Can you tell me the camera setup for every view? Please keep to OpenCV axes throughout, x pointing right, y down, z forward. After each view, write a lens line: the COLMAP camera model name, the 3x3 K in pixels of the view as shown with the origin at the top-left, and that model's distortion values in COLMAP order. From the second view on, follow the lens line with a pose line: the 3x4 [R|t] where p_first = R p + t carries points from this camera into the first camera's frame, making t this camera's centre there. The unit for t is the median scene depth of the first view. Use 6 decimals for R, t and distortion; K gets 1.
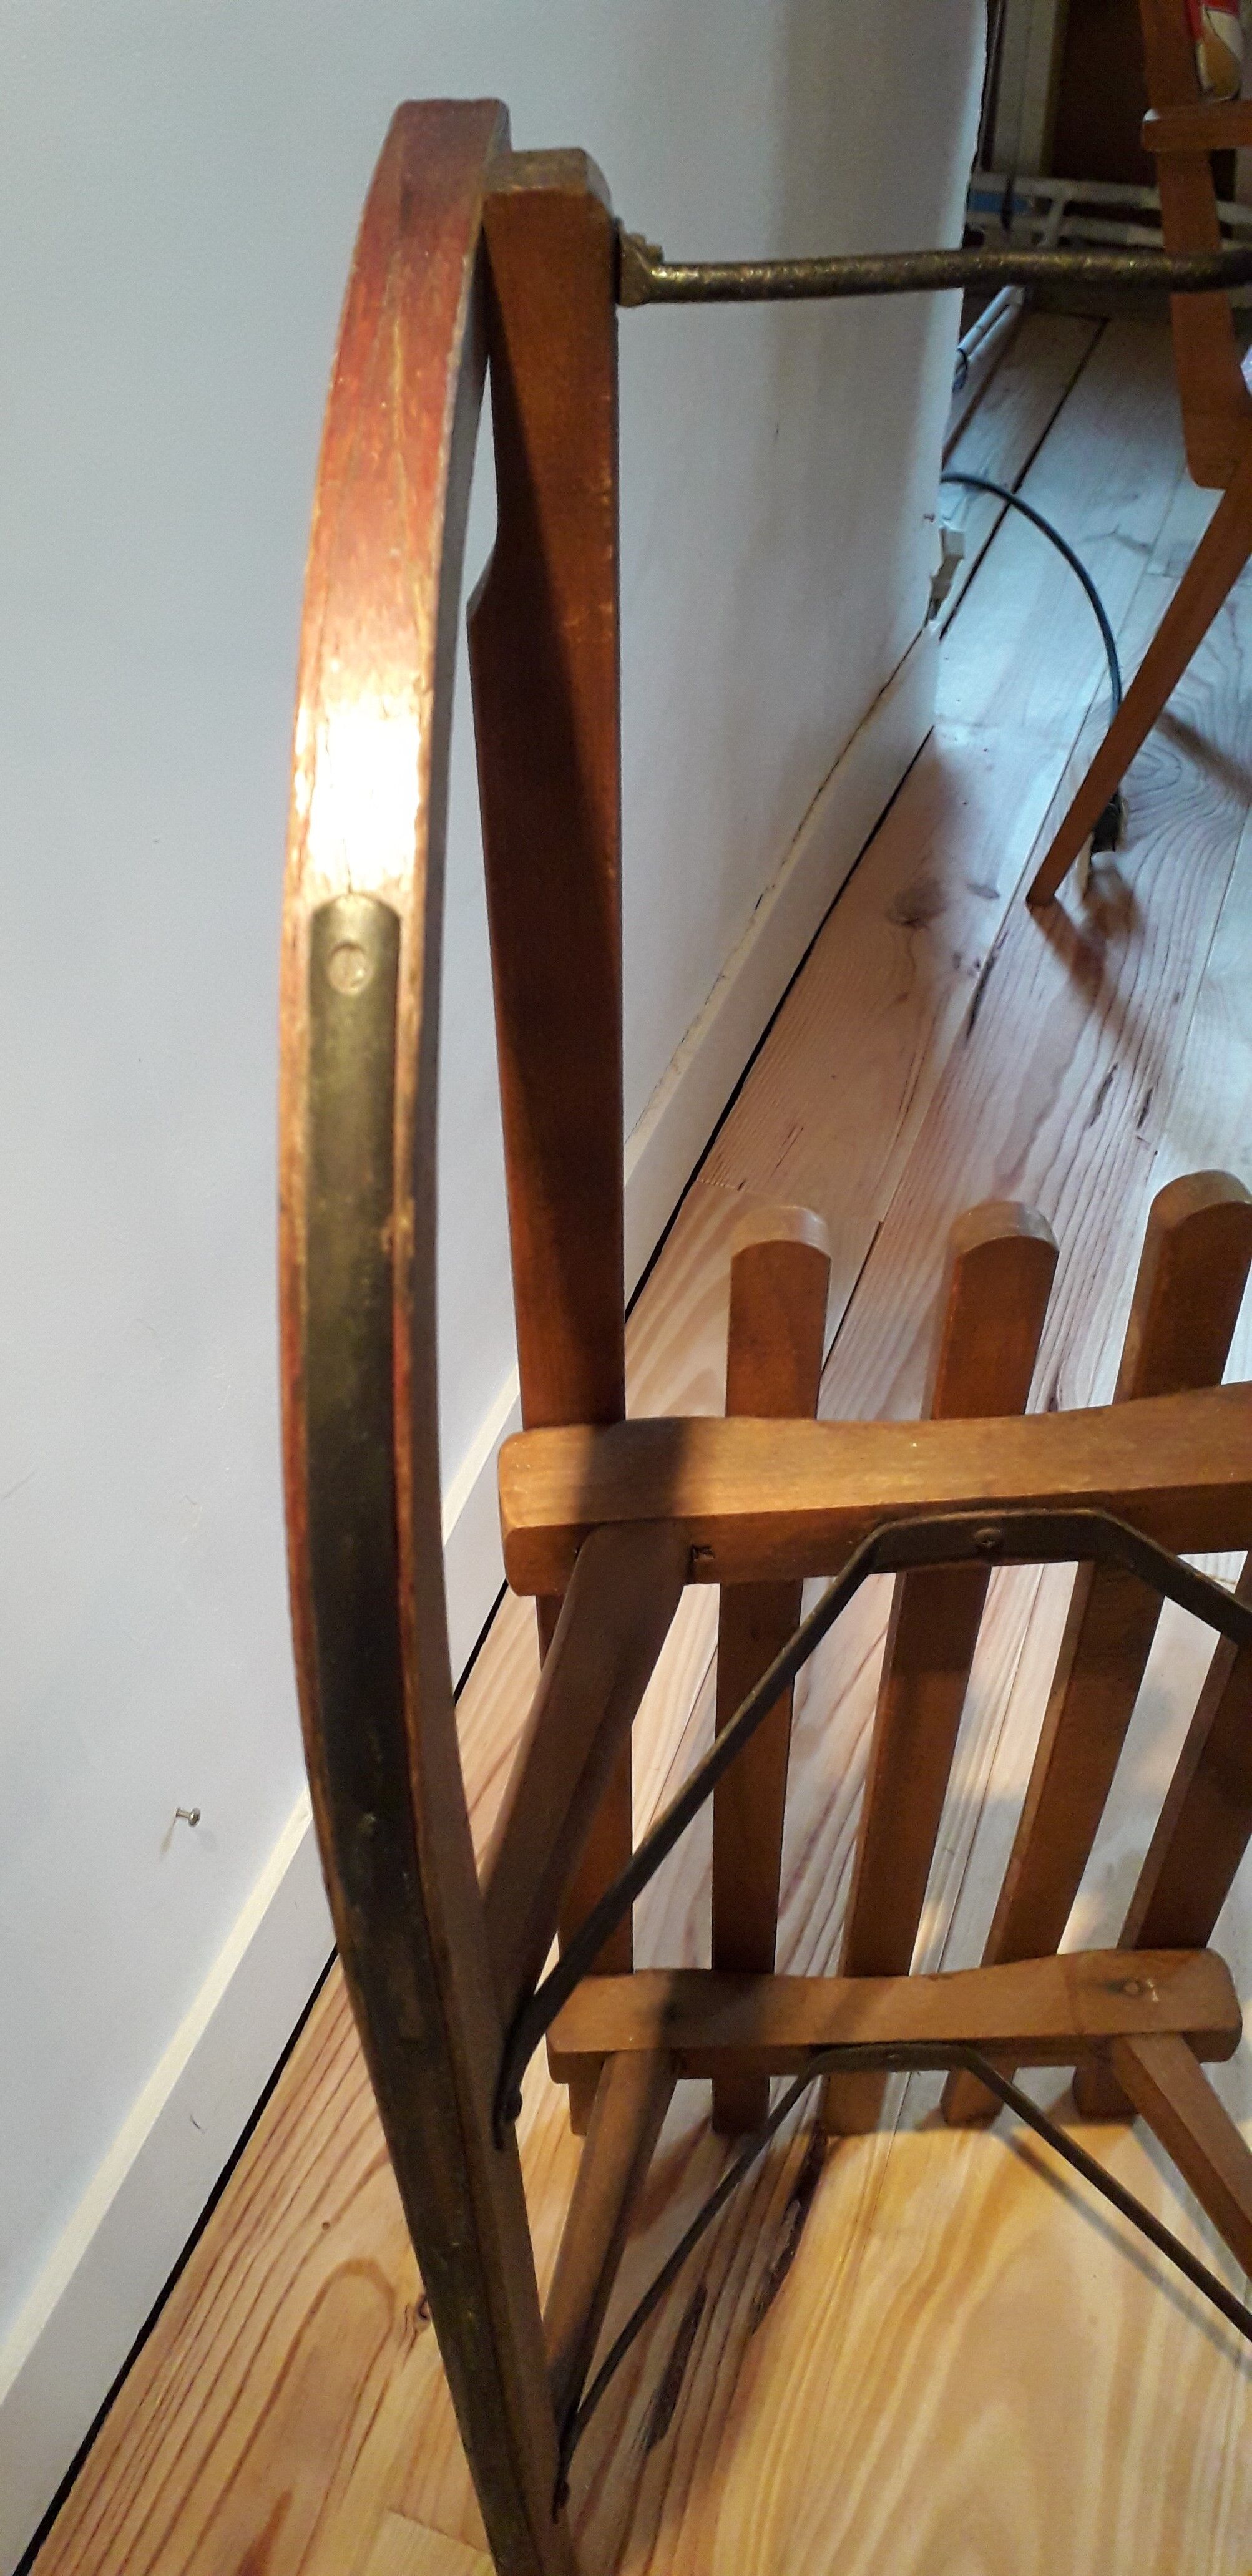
lens RADIAL K [[1846.6, 0, 492.0], [0, 1846.6, 1277.4], [0, 0, 1]] dist [0.194233, -0.391071]
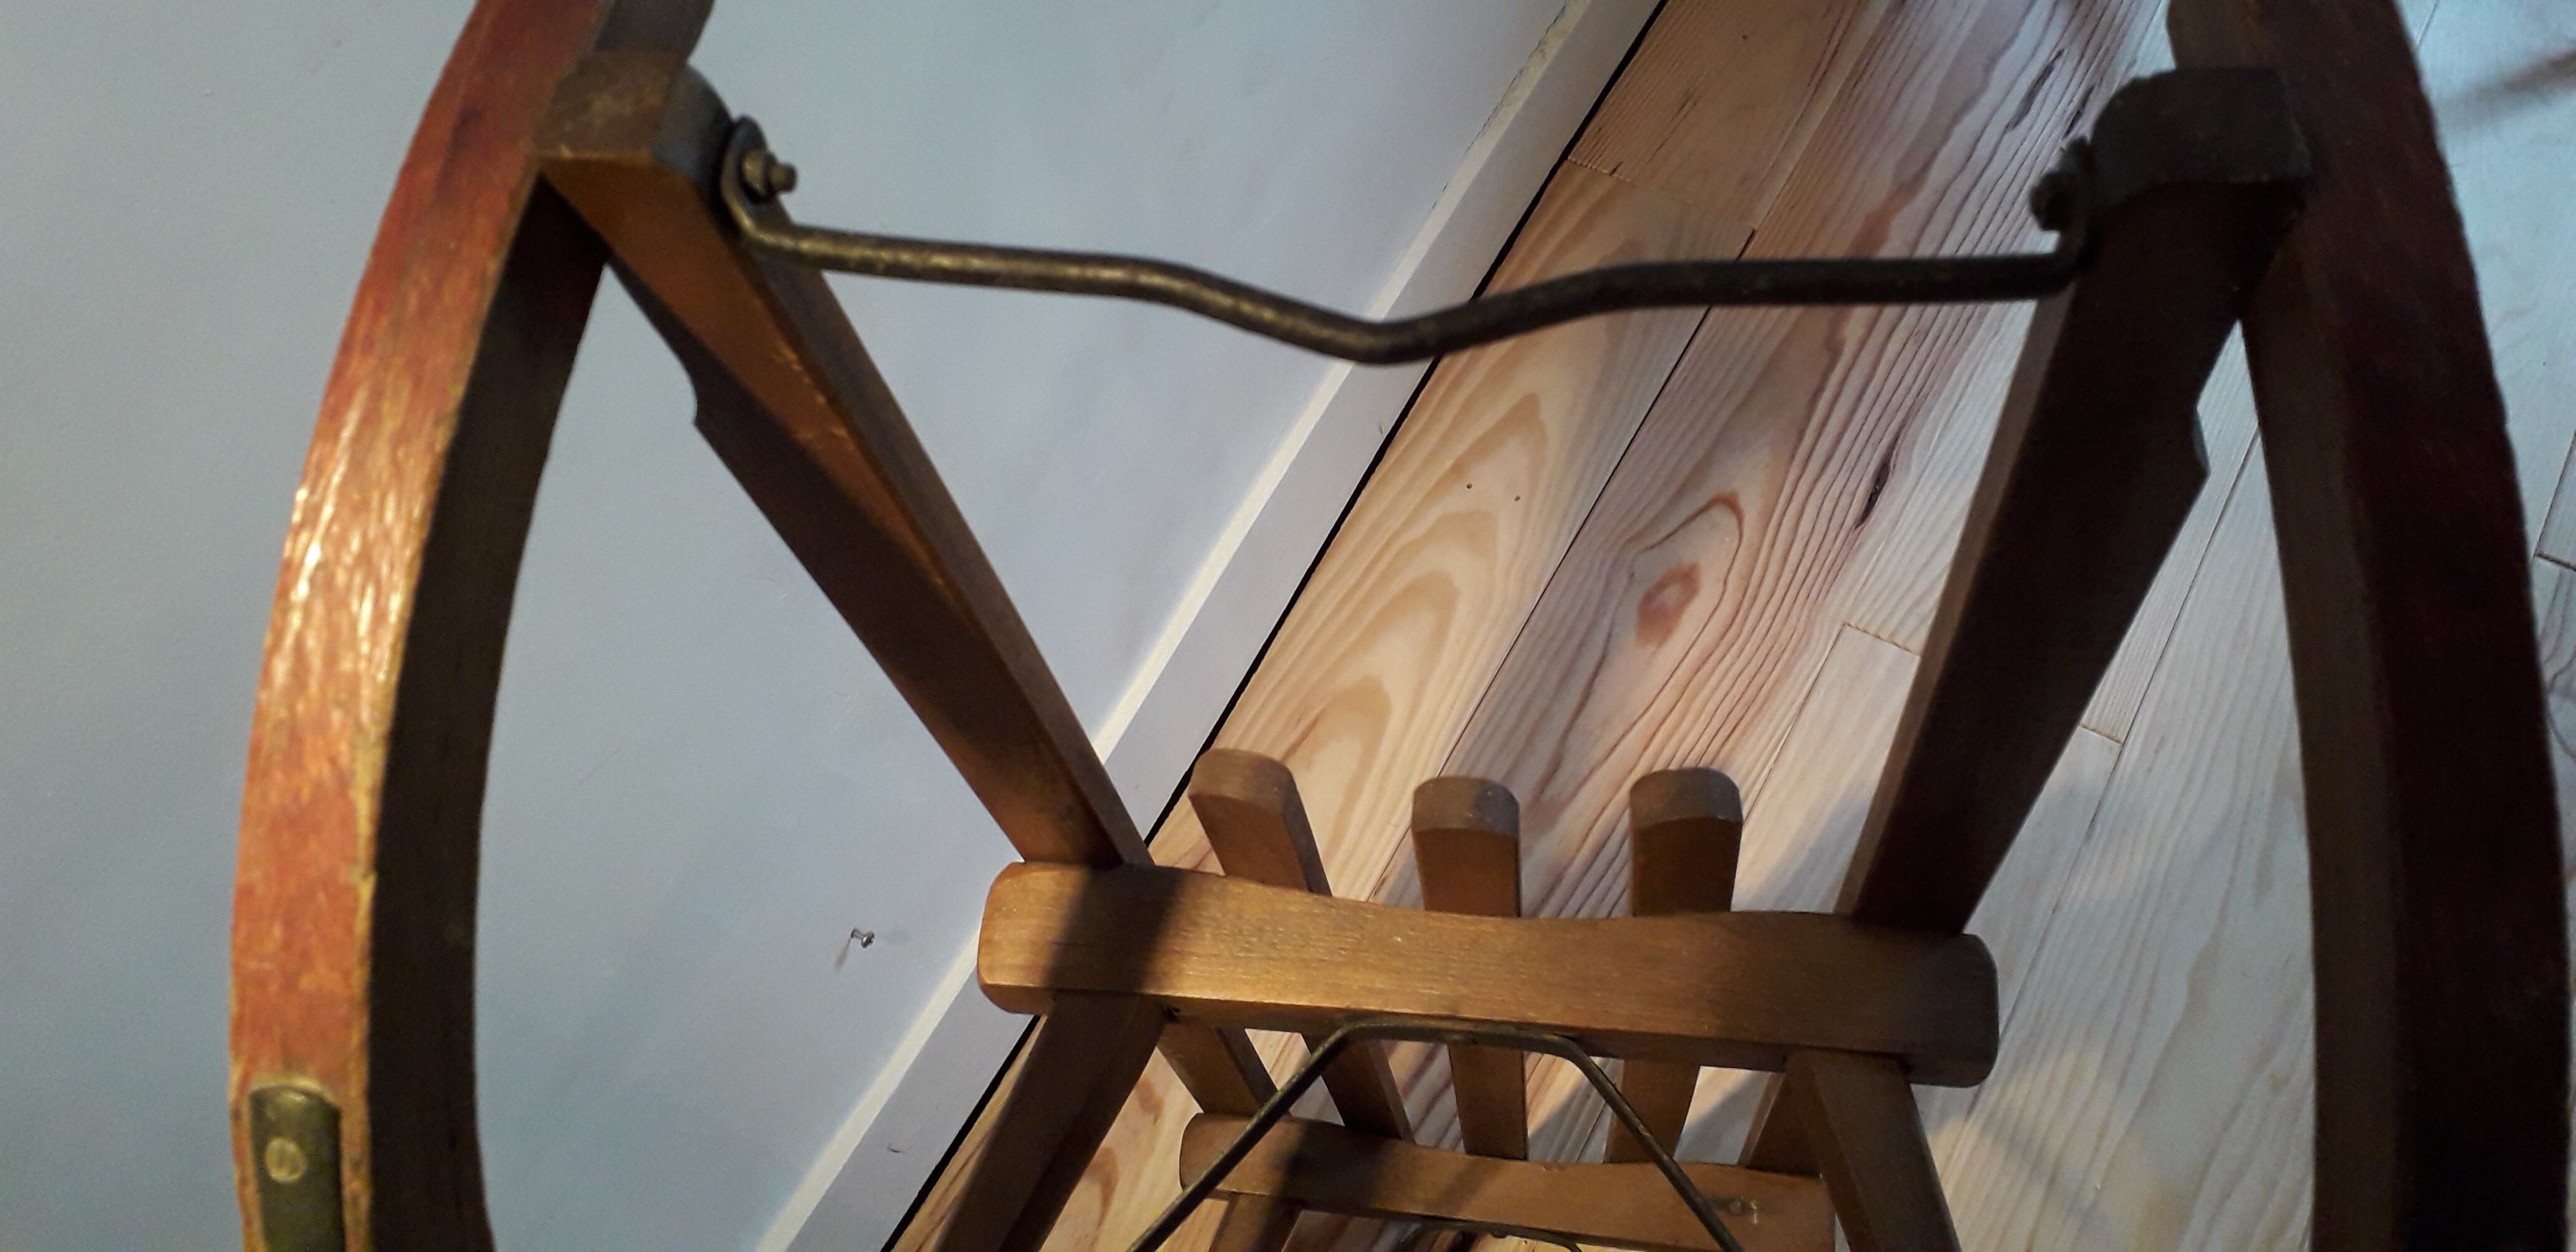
lens RADIAL K [[1846.6, 0, 1238.3], [0, 1846.6, 572.1], [0, 0, 1]] dist [0.194233, -0.391071]
pose [[0.990851, 0.097950, -0.092848, 0.086151], [-0.070741, 0.962804, 0.260775, -0.137652], [0.114937, -0.251821, 0.960924, 0.041427]]
